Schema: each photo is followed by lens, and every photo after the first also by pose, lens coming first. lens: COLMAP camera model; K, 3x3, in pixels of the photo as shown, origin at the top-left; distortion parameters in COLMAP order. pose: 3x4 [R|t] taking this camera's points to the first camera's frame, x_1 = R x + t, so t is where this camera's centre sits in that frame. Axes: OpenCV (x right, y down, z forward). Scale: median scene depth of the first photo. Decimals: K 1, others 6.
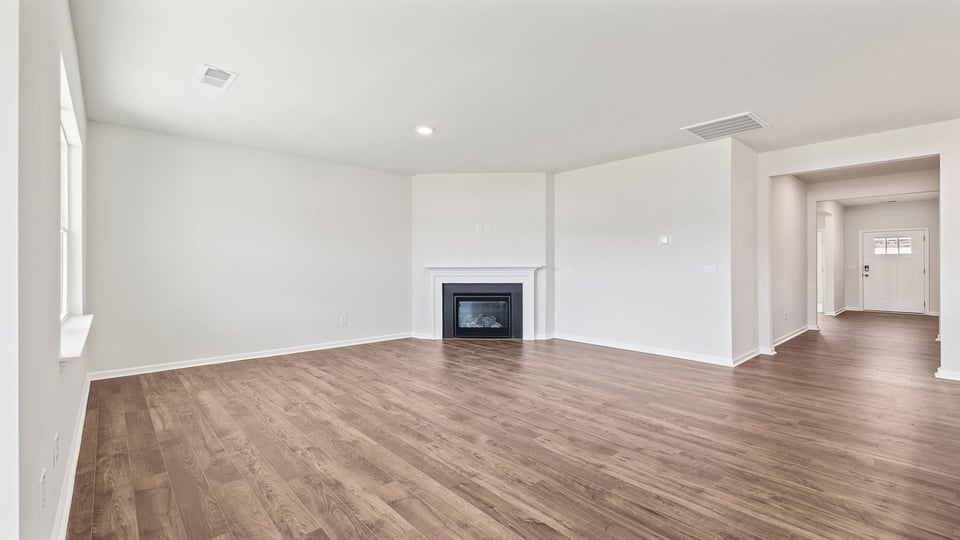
lens RADIAL K [[409.5, 0, 475.3], [0, 409.5, 262.4], [0, 0, 1]] dist [0.001585, 0.000296]
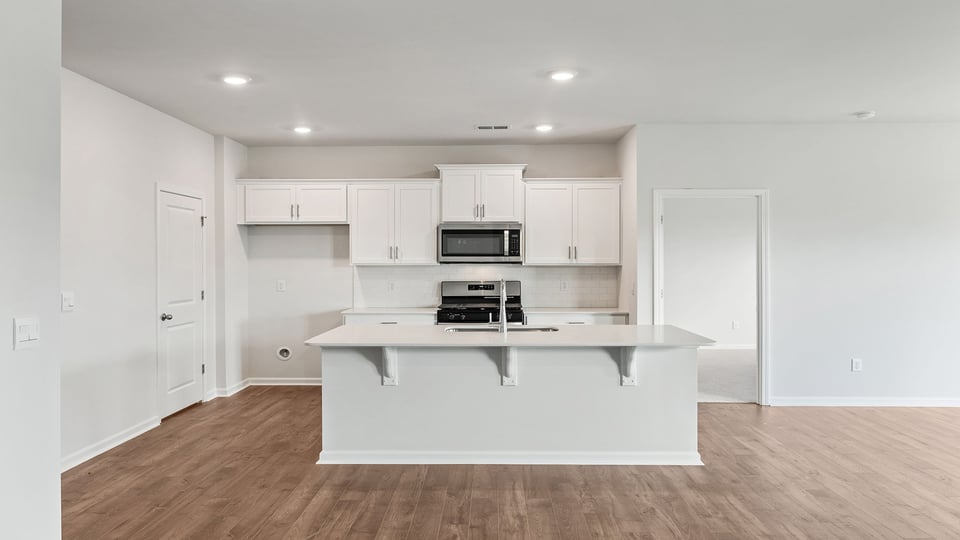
lens RADIAL K [[752.1, 0, 480.0], [0, 752.1, 270.0], [0, 0, 1]] dist [-0.005527, -0.002380]
pose [[-0.737381, 0.001529, 0.675475, -0.066798], [-0.002239, 0.999986, -0.004707, -0.021759], [-0.675473, -0.004983, -0.737368, 1.370858]]
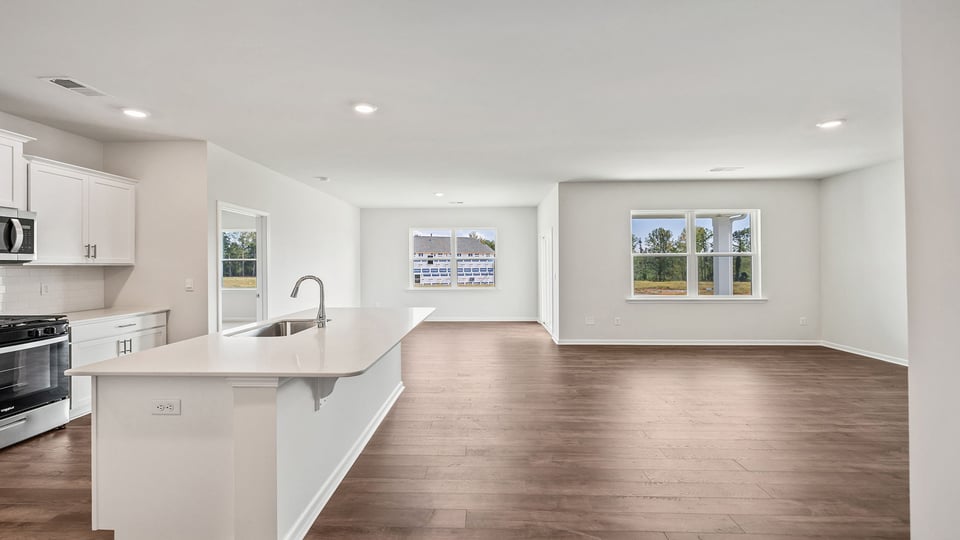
lens RADIAL K [[409.5, 0, 475.3], [0, 409.5, 262.4], [0, 0, 1]] dist [0.001585, 0.000296]
pose [[-0.682425, 0.002961, -0.730950, 1.098190], [0.012996, 0.999883, -0.008083, -0.030582], [0.730840, -0.015016, -0.682384, 1.103473]]
